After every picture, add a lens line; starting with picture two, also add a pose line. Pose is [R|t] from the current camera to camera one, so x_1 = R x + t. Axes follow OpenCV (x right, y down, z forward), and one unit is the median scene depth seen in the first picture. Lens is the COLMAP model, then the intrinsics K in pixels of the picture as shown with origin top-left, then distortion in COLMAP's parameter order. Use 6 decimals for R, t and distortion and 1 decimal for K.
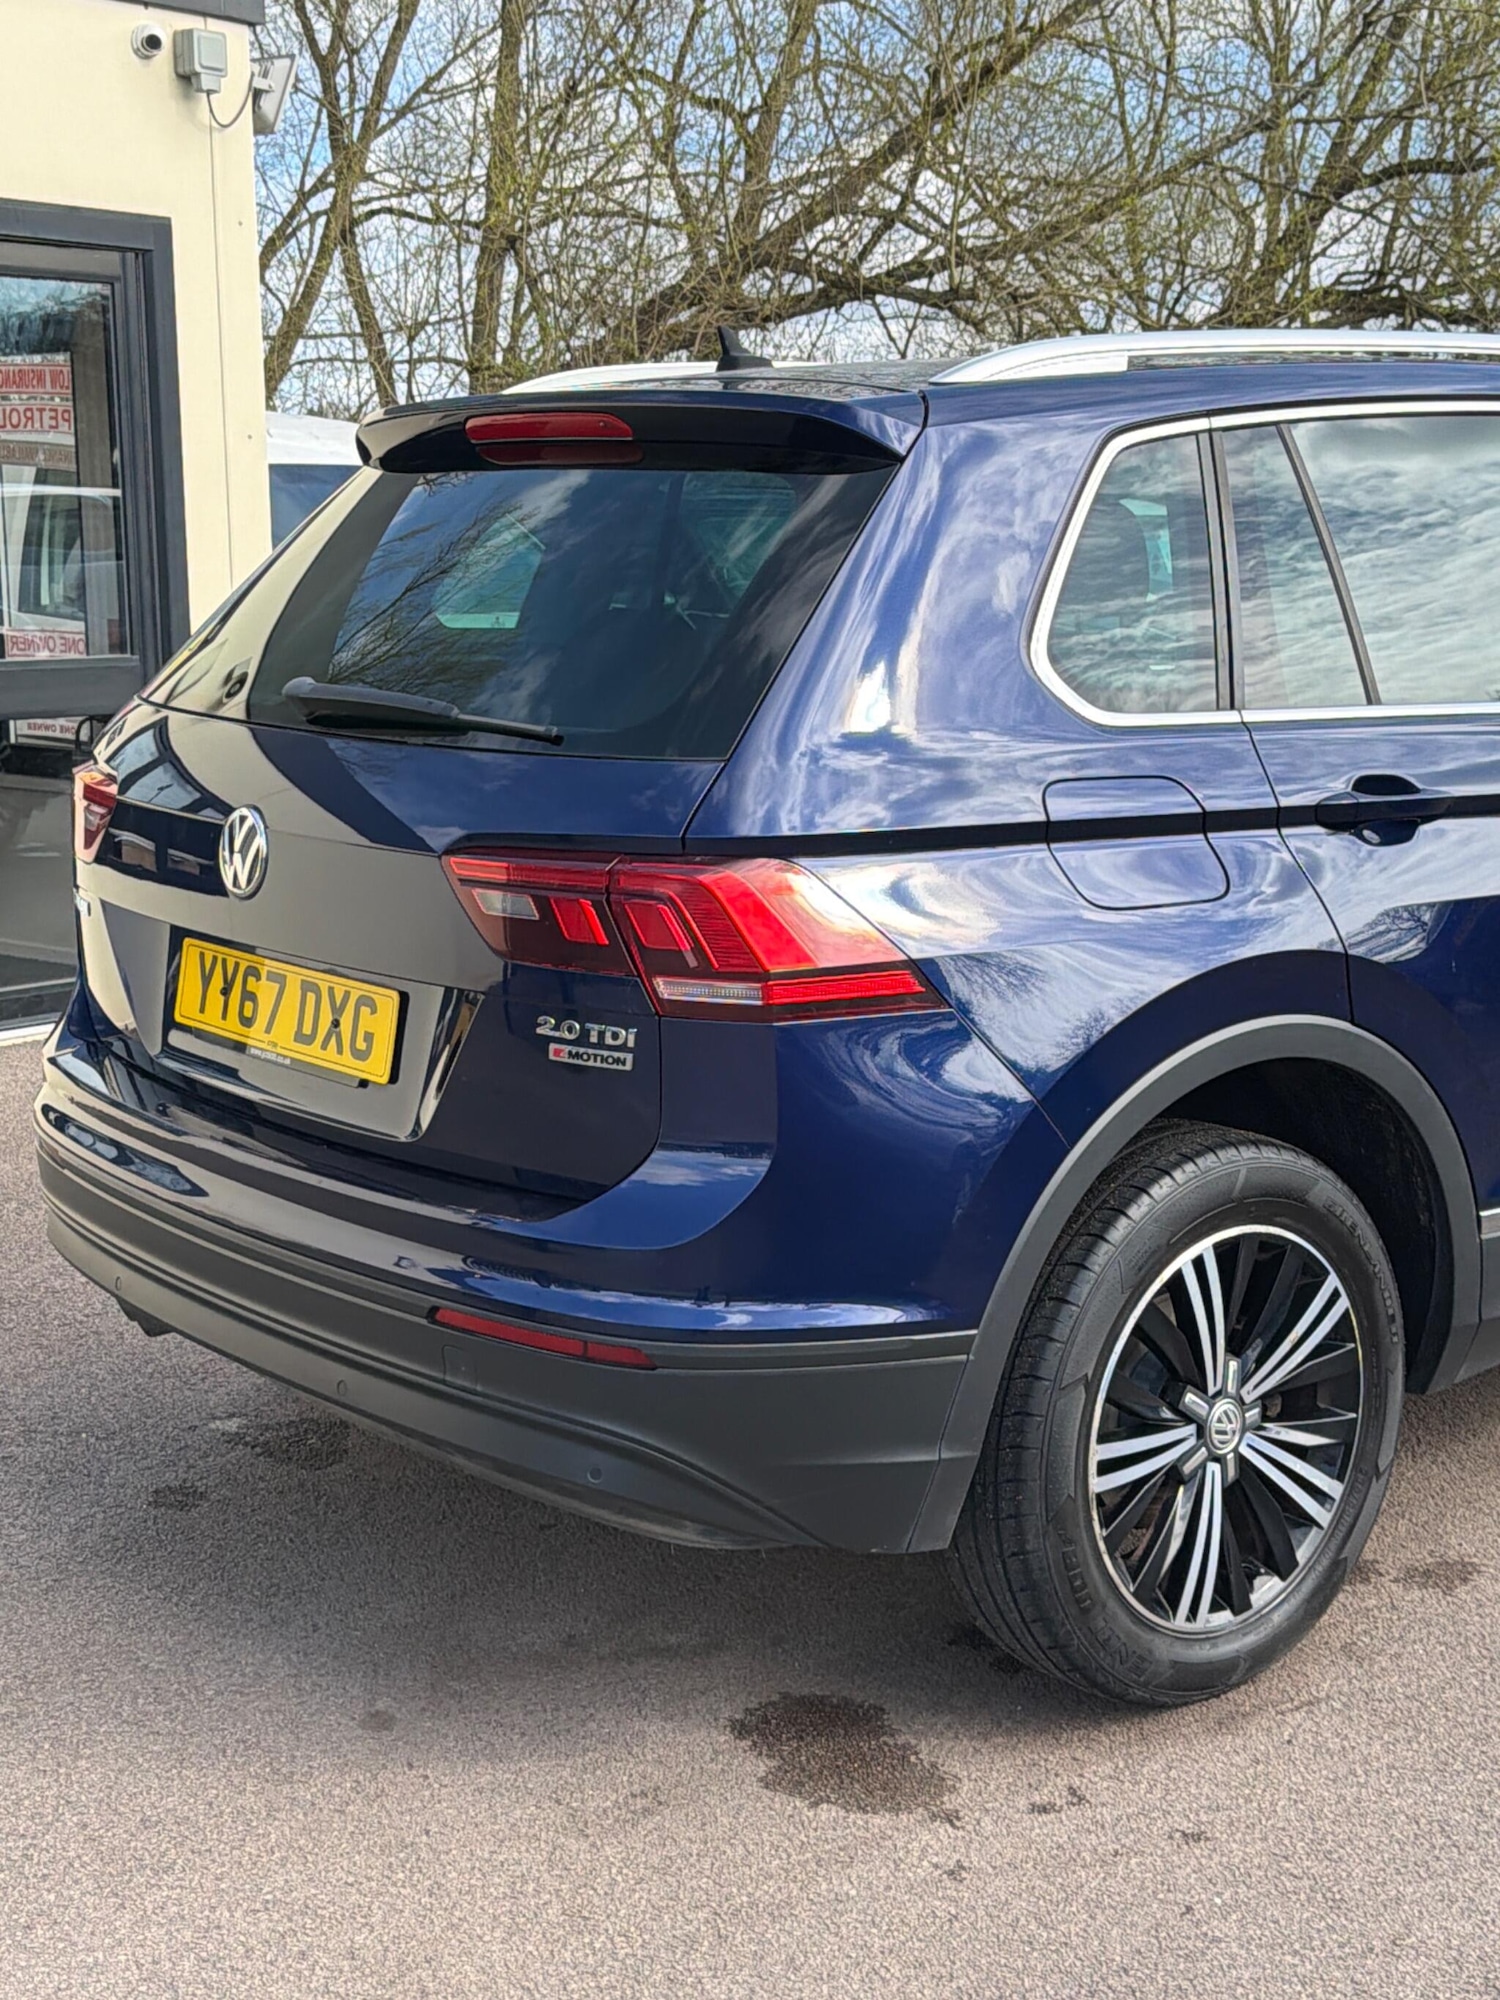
lens RADIAL K [[2653.1, 0, 760.5], [0, 2653.1, 1035.9], [0, 0, 1]] dist [0.086029, 0.006570]
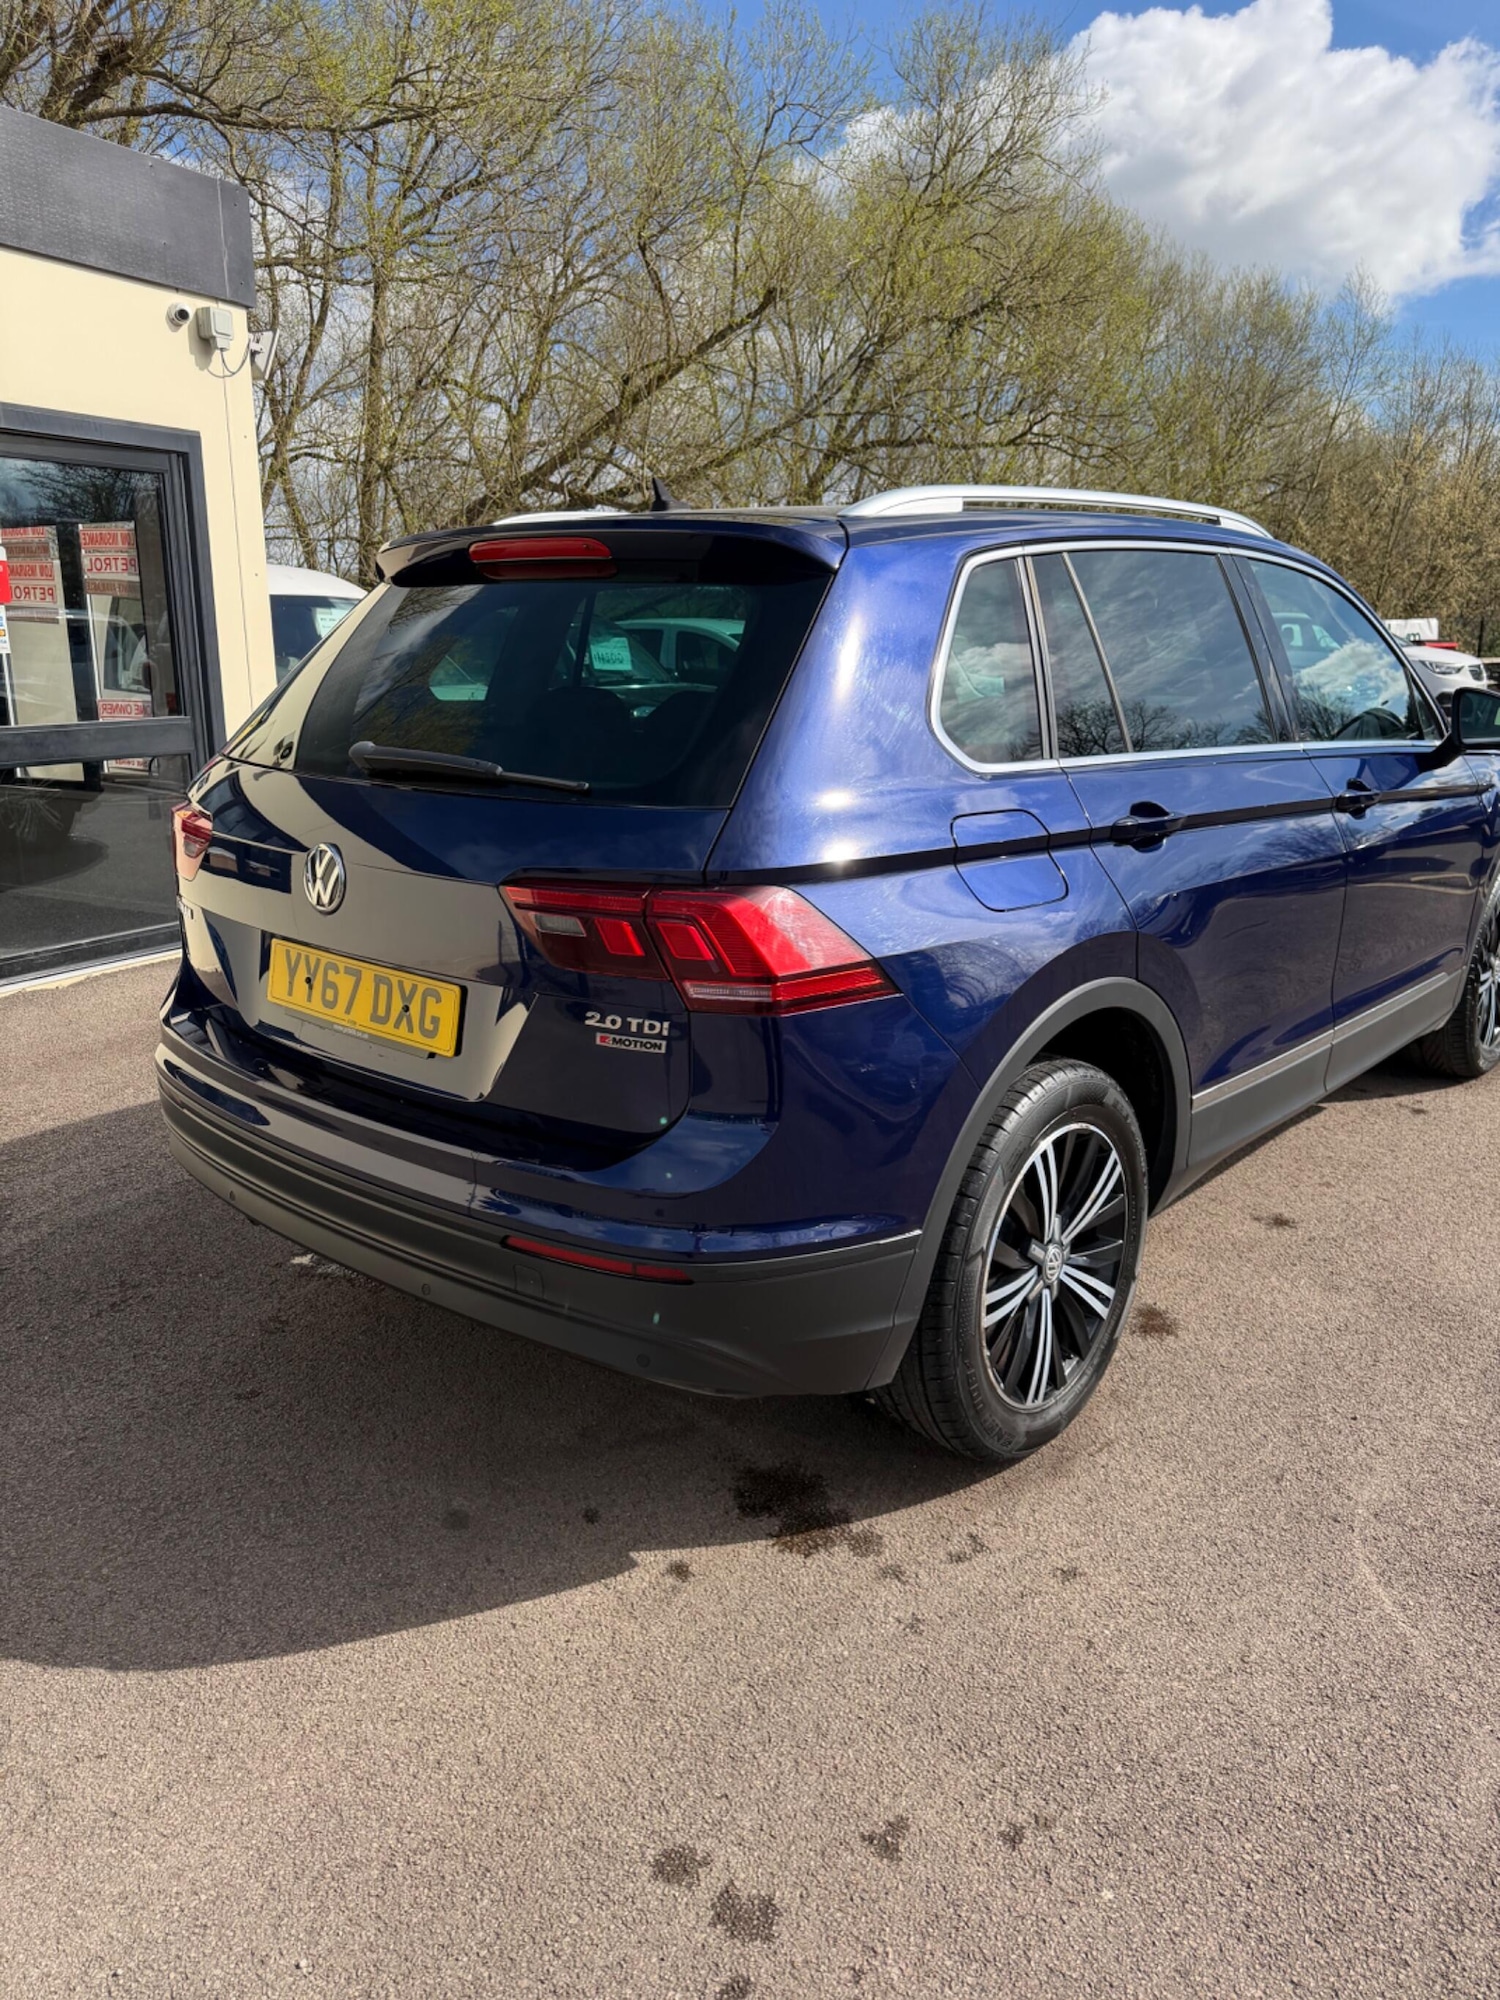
lens RADIAL K [[1403.4, 0, 739.7], [0, 1403.4, 990.0], [0, 0, 1]] dist [0.053631, -0.061004]
pose [[0.988200, -0.038215, 0.148323, -0.098689], [0.030123, 0.997952, 0.056429, -0.047837], [-0.150176, -0.051295, 0.987328, 0.288062]]
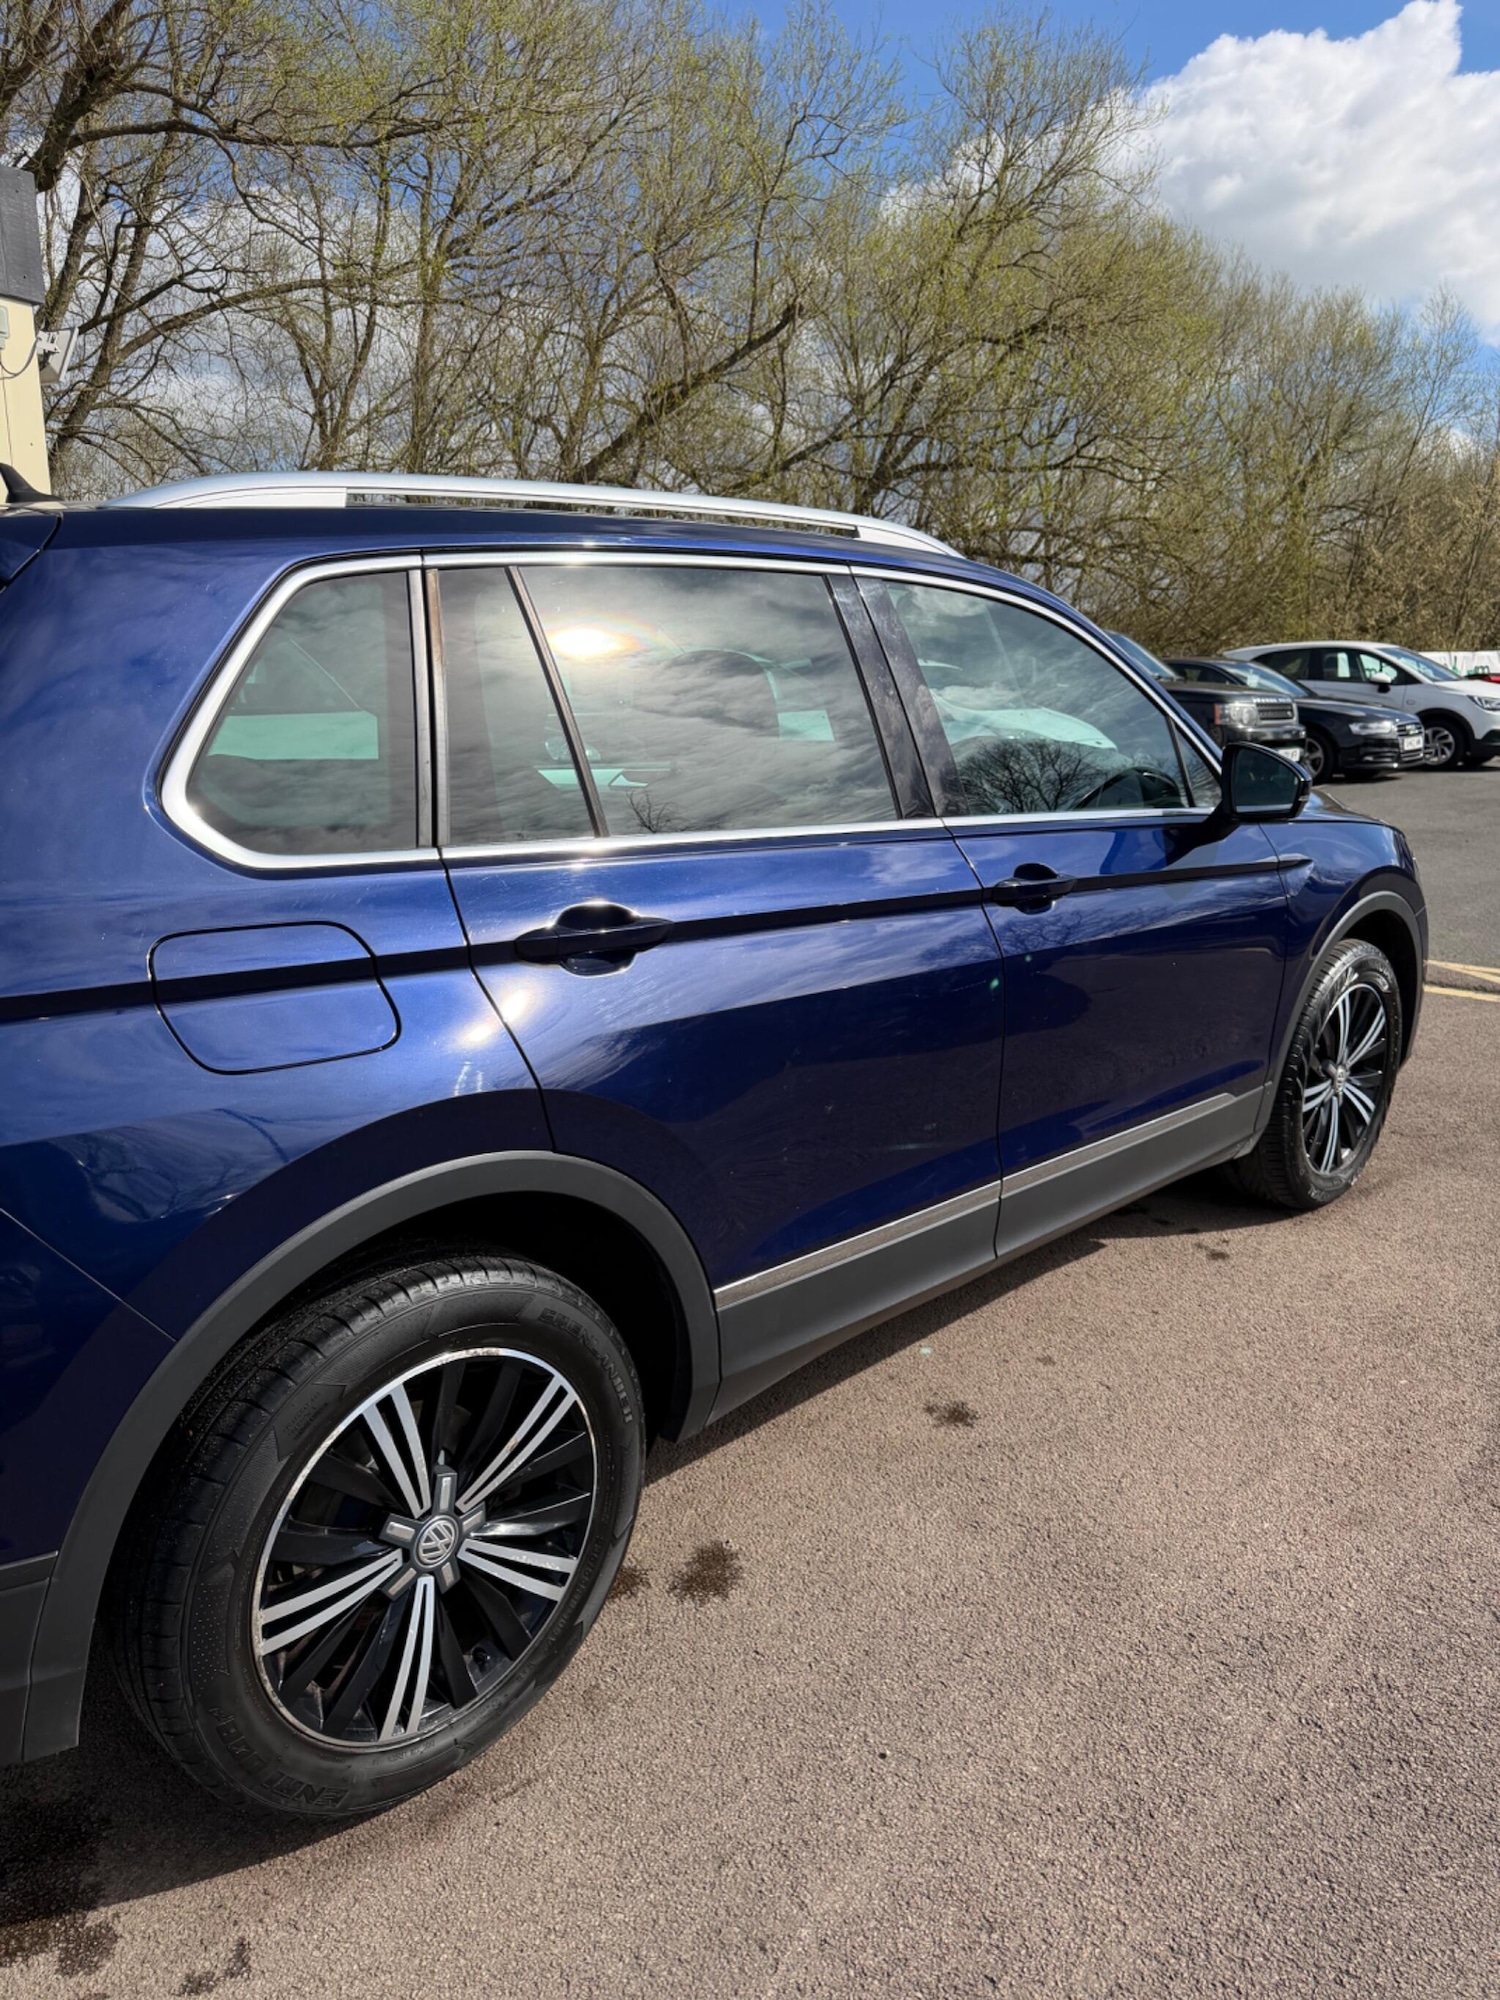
lens RADIAL K [[1390.5, 0, 750.0], [0, 1390.5, 1000.0], [0, 0, 1]] dist [0.051241, -0.047835]
pose [[0.995894, -0.013835, 0.089469, 0.249961], [0.009668, 0.998855, 0.046846, -0.088040], [-0.090014, -0.045789, 0.994887, 0.457628]]
